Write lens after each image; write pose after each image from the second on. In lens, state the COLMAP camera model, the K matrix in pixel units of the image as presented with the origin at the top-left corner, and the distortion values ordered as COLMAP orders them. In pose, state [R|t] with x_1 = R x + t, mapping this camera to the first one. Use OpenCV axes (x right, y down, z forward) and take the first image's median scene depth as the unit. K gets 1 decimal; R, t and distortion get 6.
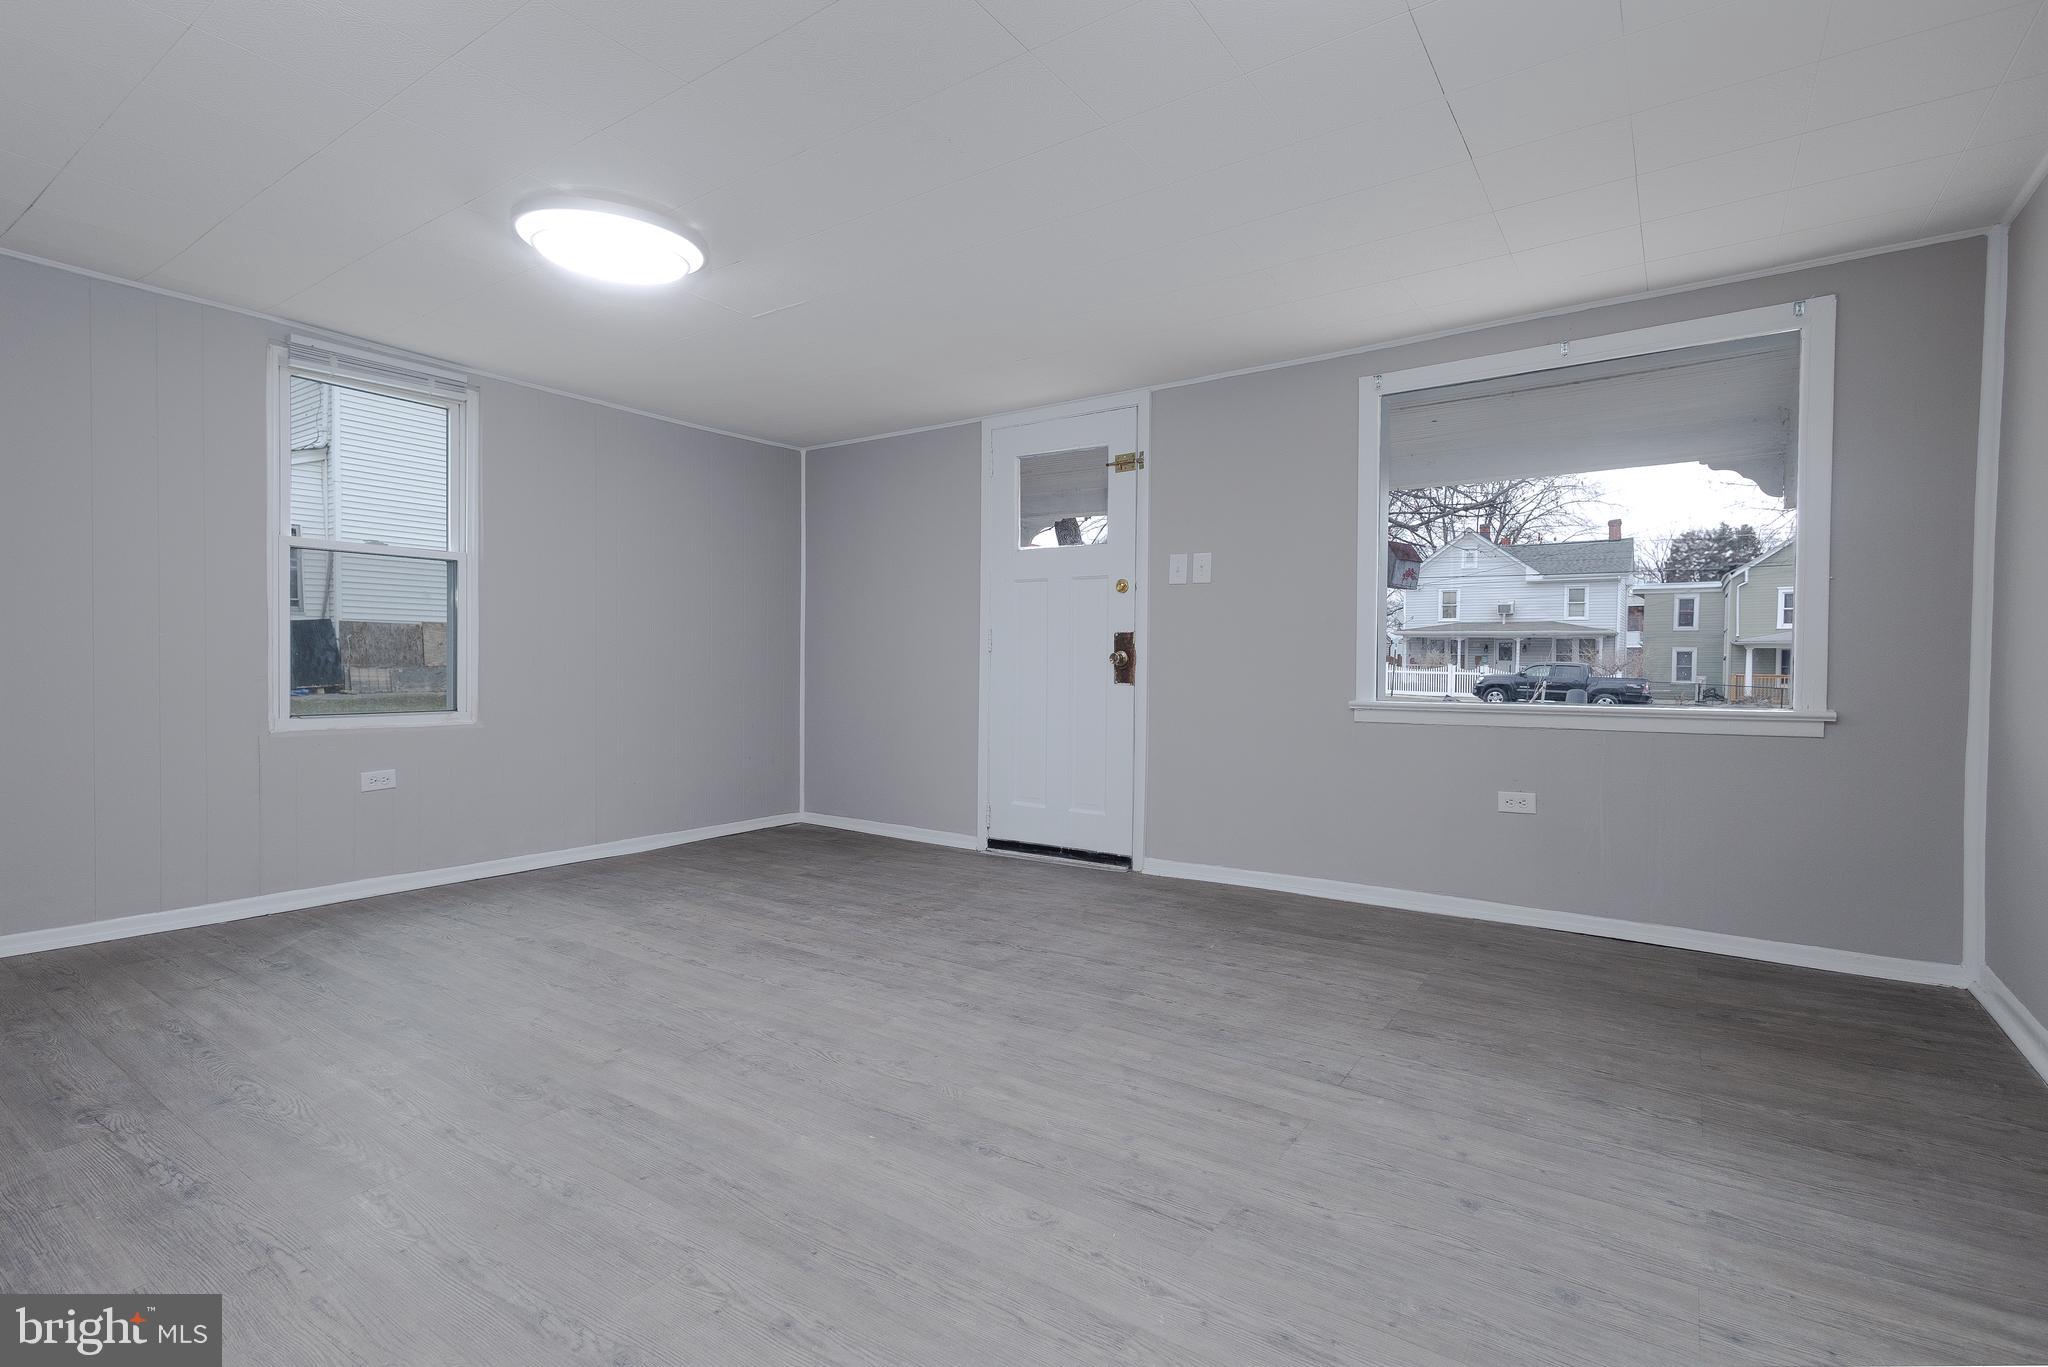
lens RADIAL K [[947.3, 0, 1038.0], [0, 947.3, 683.5], [0, 0, 1]] dist [0.009195, 0.000061]
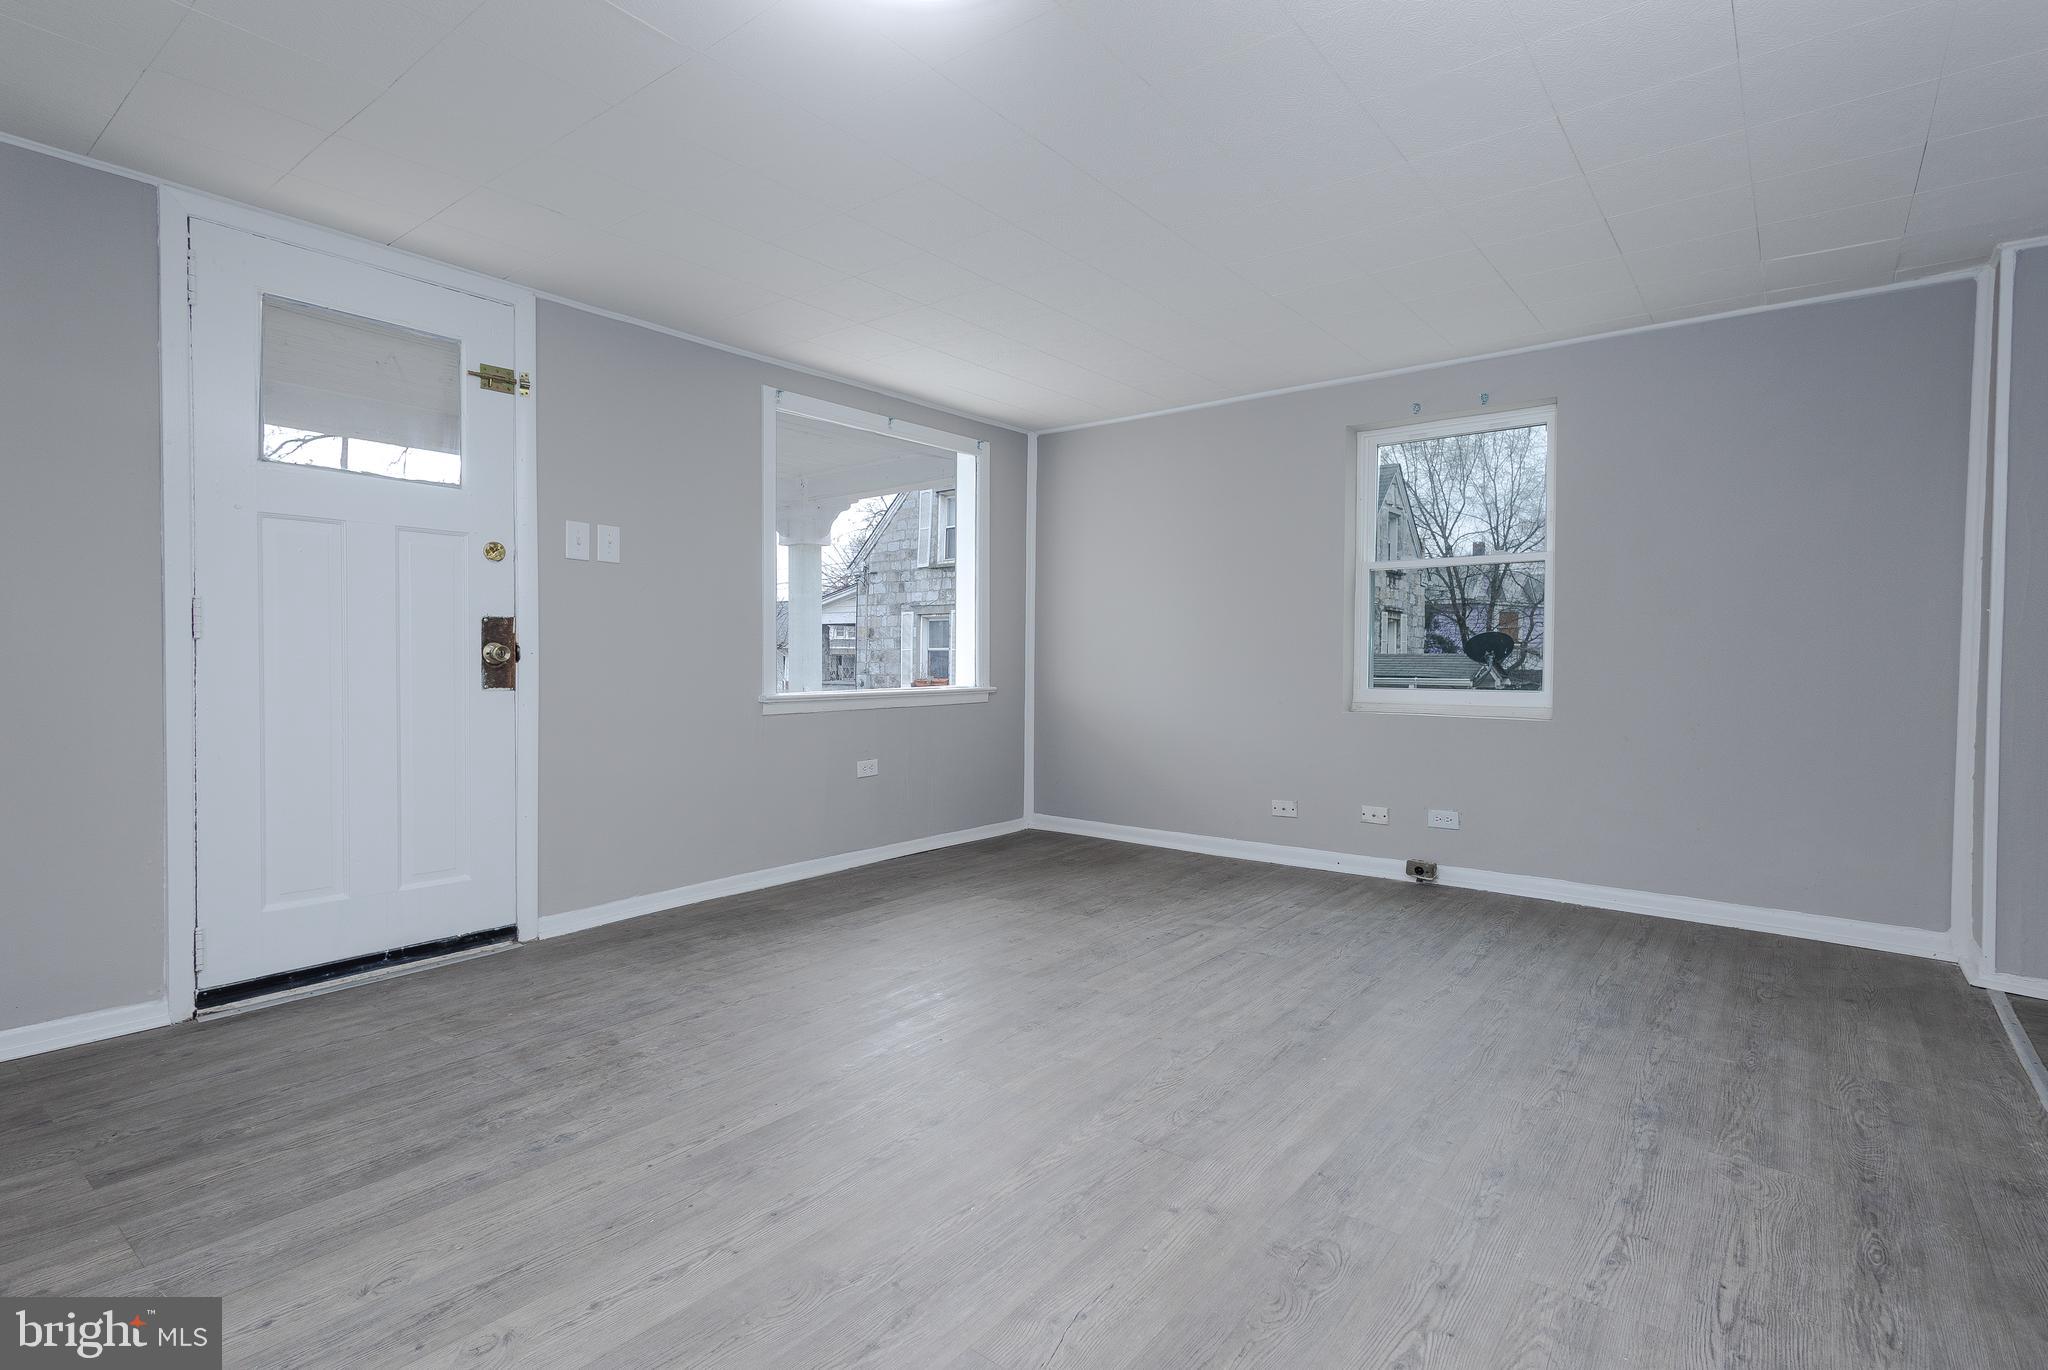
lens RADIAL K [[947.3, 0, 1038.0], [0, 947.3, 685.0], [0, 0, 1]] dist [0.009195, 0.000061]
pose [[0.084187, -0.032709, 0.995913, -0.743911], [0.017653, 0.999353, 0.031330, -0.022215], [-0.996294, 0.014944, 0.084710, 0.669548]]
